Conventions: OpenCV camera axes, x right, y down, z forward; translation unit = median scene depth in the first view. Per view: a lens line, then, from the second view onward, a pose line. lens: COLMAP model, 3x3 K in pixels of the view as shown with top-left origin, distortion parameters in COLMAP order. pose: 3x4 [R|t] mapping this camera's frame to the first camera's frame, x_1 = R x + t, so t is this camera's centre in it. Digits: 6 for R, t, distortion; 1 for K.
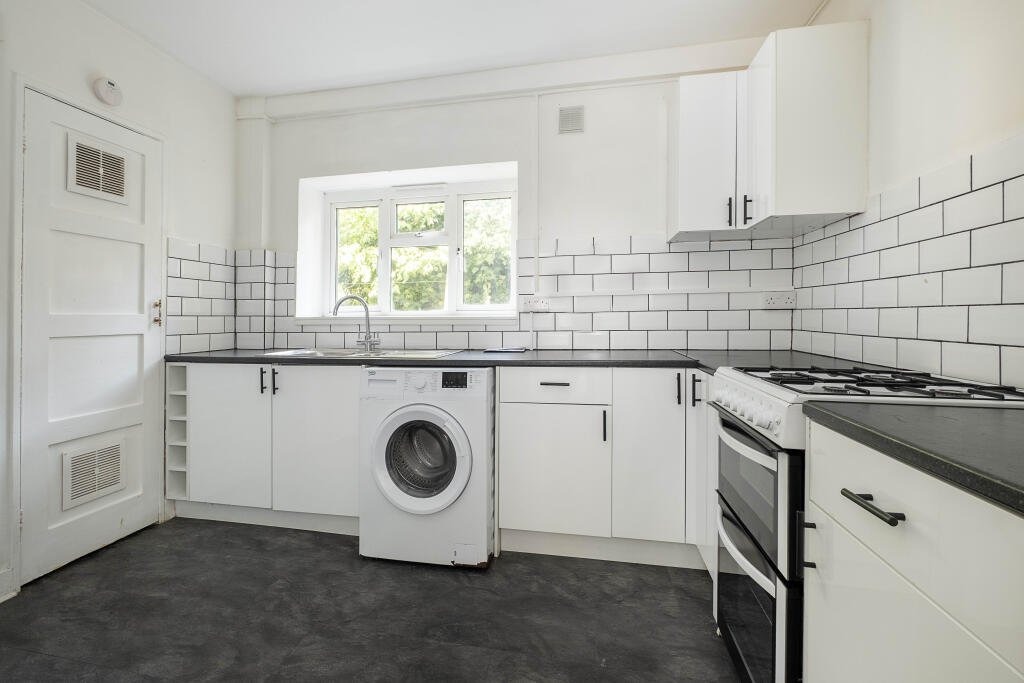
lens RADIAL K [[460.5, 0, 483.7], [0, 460.5, 310.2], [0, 0, 1]] dist [0.002211, 0.000216]
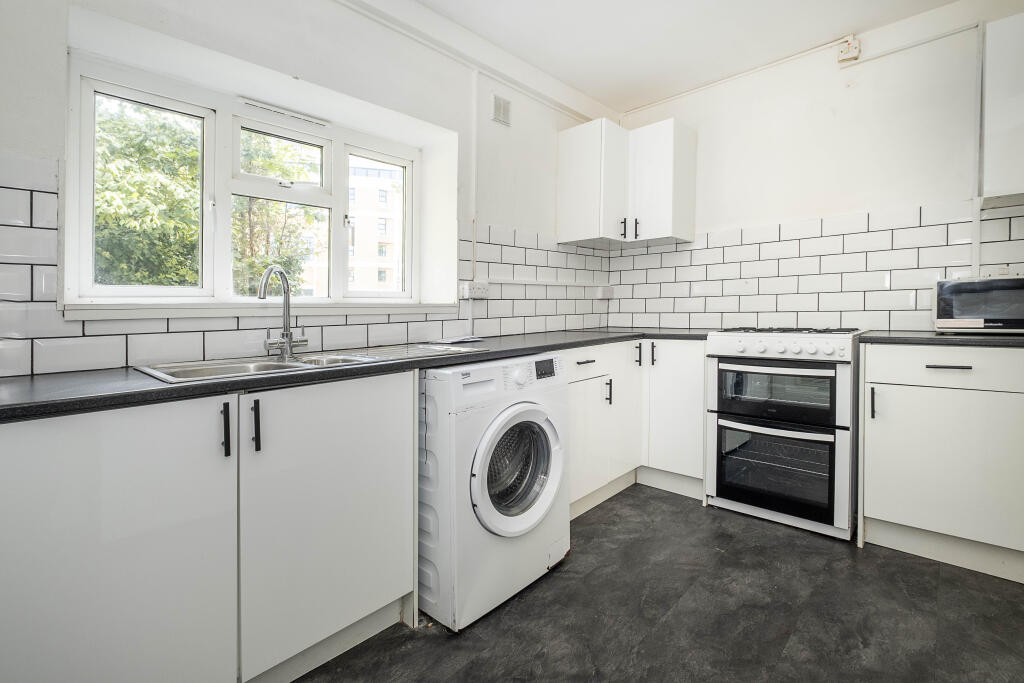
lens RADIAL K [[460.5, 0, 490.7], [0, 460.5, 315.7], [0, 0, 1]] dist [0.002211, 0.000216]
pose [[0.521430, -0.013306, 0.853190, -0.875776], [0.002633, 0.999899, 0.013985, 0.032918], [-0.853290, -0.005046, 0.521412, 0.607079]]
